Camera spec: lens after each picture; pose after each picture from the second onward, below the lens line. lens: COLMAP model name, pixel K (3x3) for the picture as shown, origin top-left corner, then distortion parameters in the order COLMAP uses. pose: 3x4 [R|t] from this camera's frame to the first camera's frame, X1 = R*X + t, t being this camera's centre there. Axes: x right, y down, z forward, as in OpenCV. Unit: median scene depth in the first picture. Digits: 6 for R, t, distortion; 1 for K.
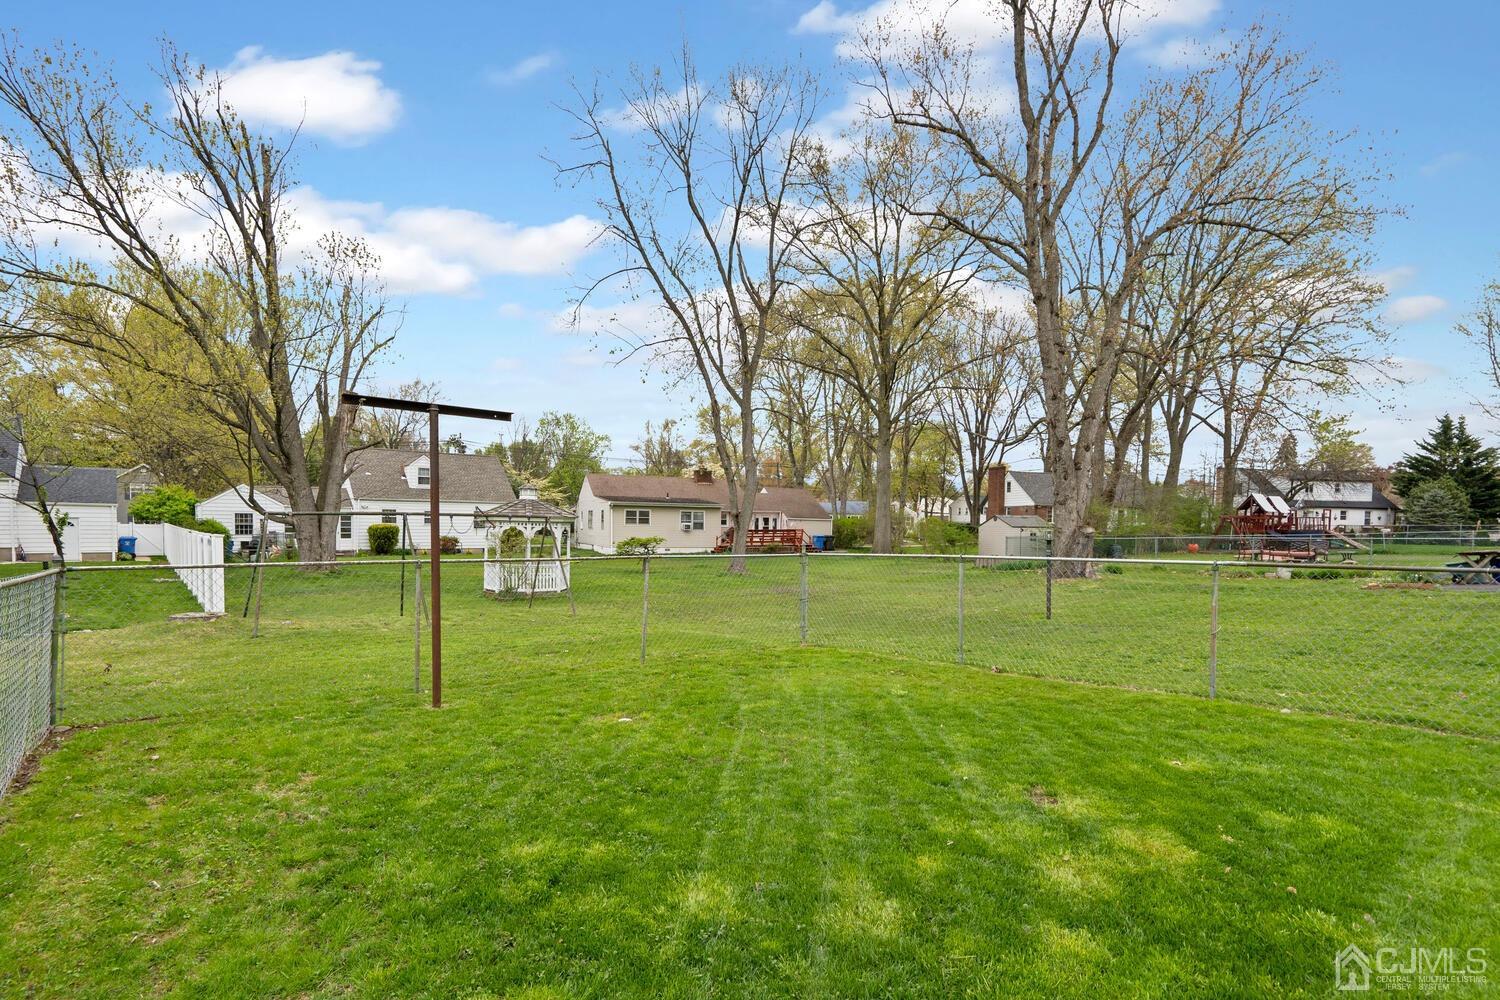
lens RADIAL K [[686.7, 0, 746.8], [0, 686.7, 538.7], [0, 0, 1]] dist [-0.002971, 0.000354]
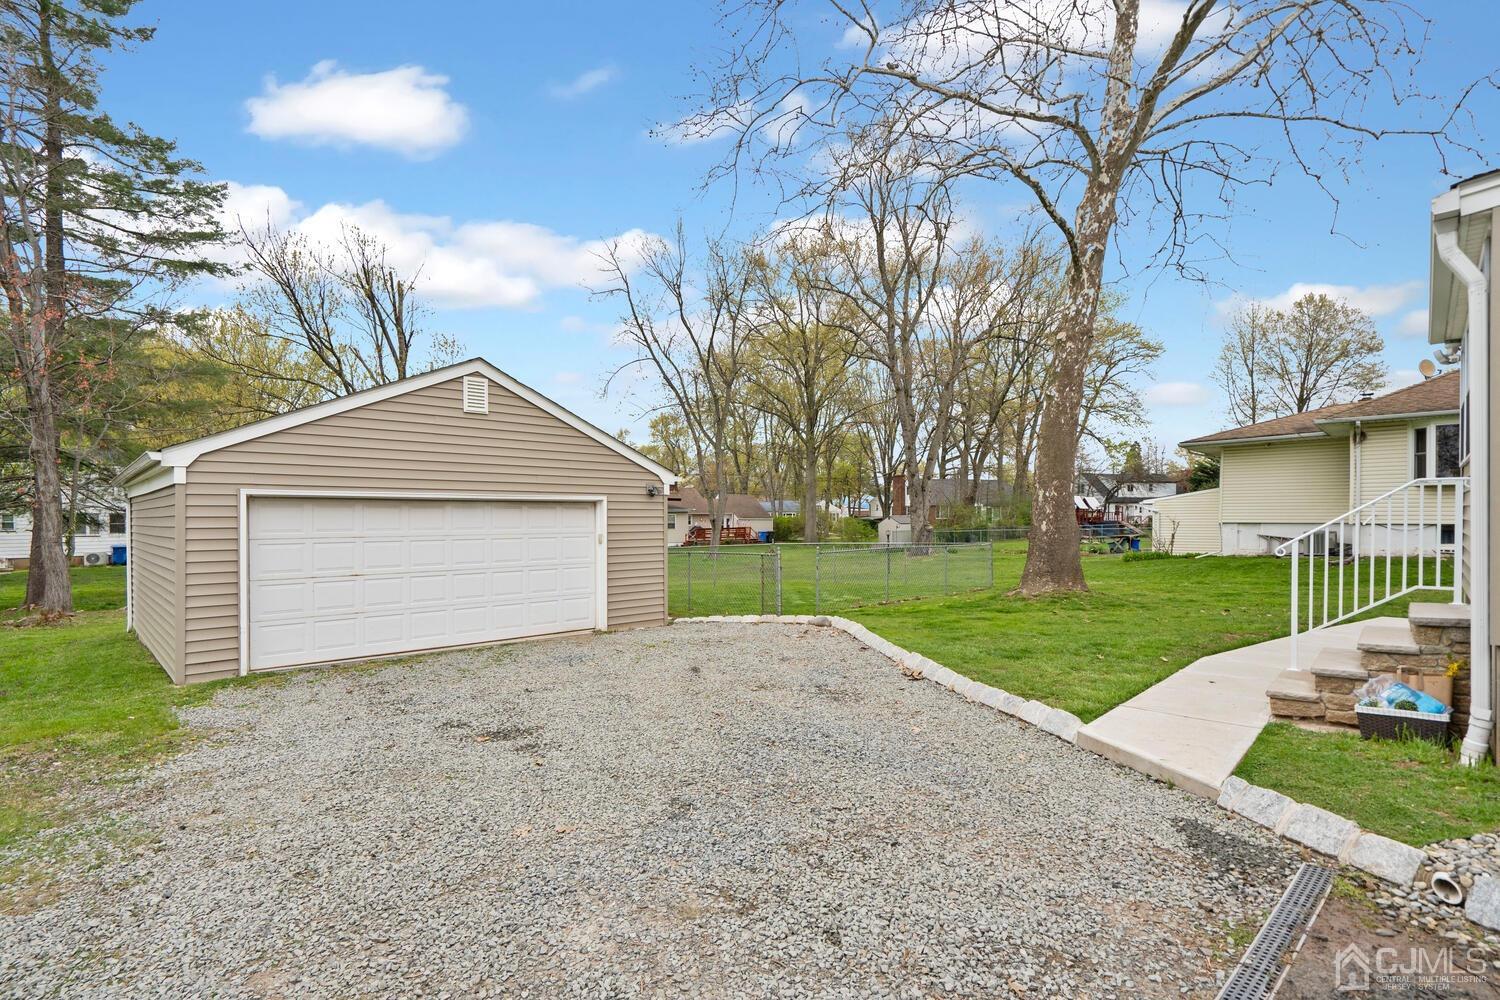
lens RADIAL K [[734.8, 0, 740.5], [0, 734.8, 519.6], [0, 0, 1]] dist [-0.004790, 0.003261]
pose [[0.995624, -0.017406, 0.091816, -0.077270], [0.018907, 0.999701, -0.015495, -0.007387], [-0.091519, 0.017163, 0.995655, -0.451922]]
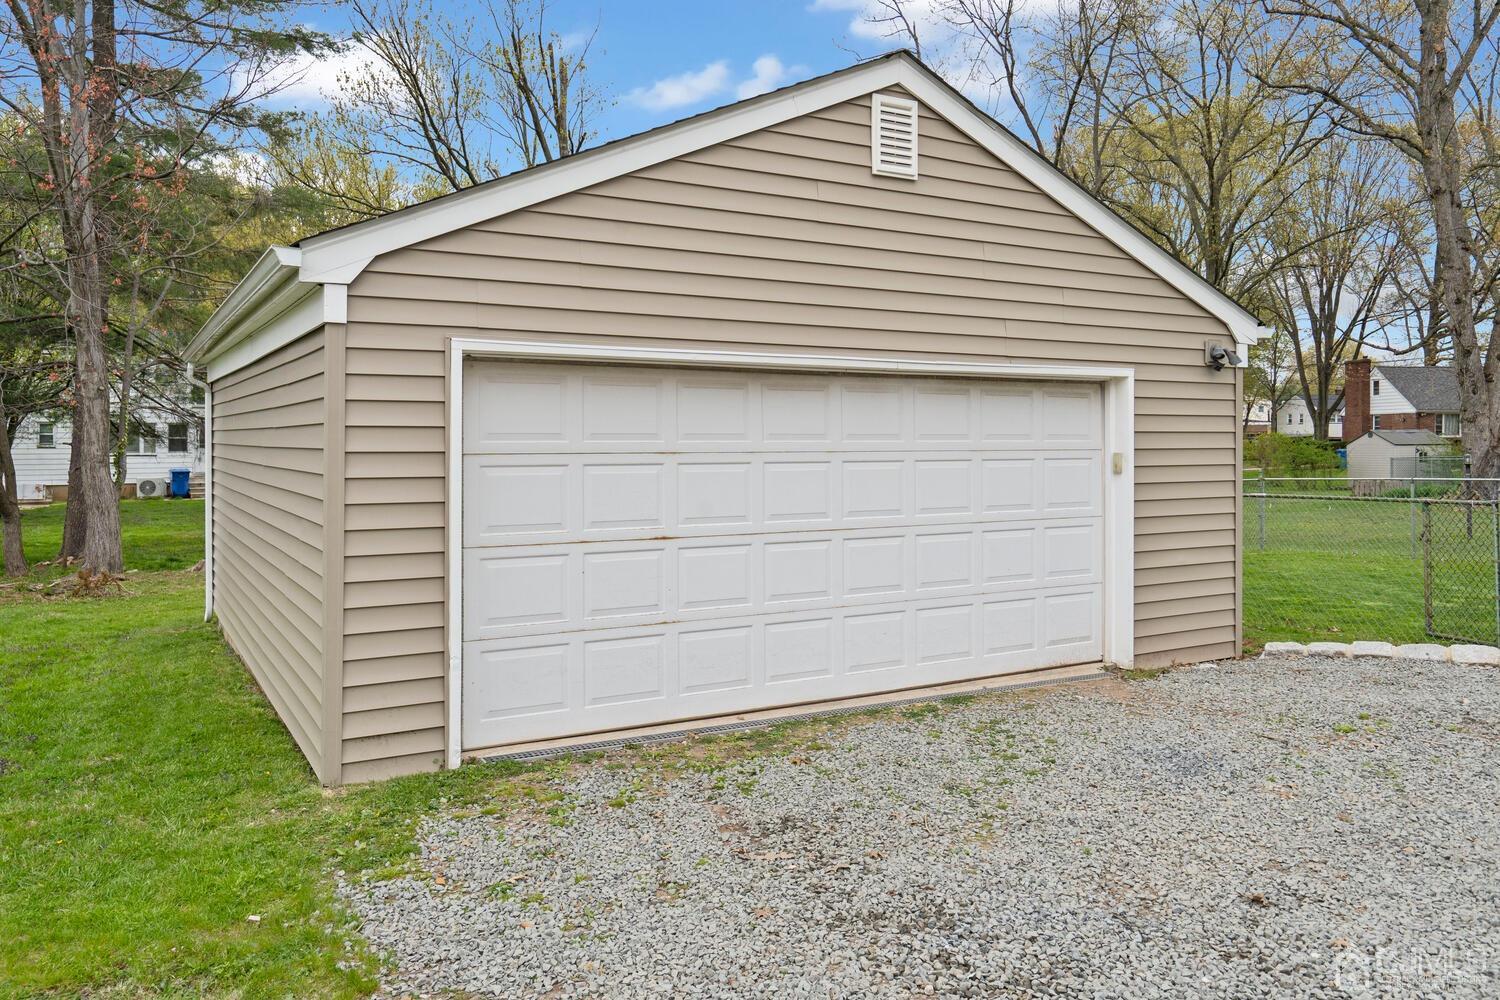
lens RADIAL K [[1095.2, 0, 735.9], [0, 1095.2, 434.0], [0, 0, 1]] dist [0.003103, 0.006478]
pose [[0.990530, -0.013513, -0.136631, -0.174311], [0.010330, 0.999659, -0.023979, -0.006126], [0.136909, 0.022340, 0.990332, -0.323802]]
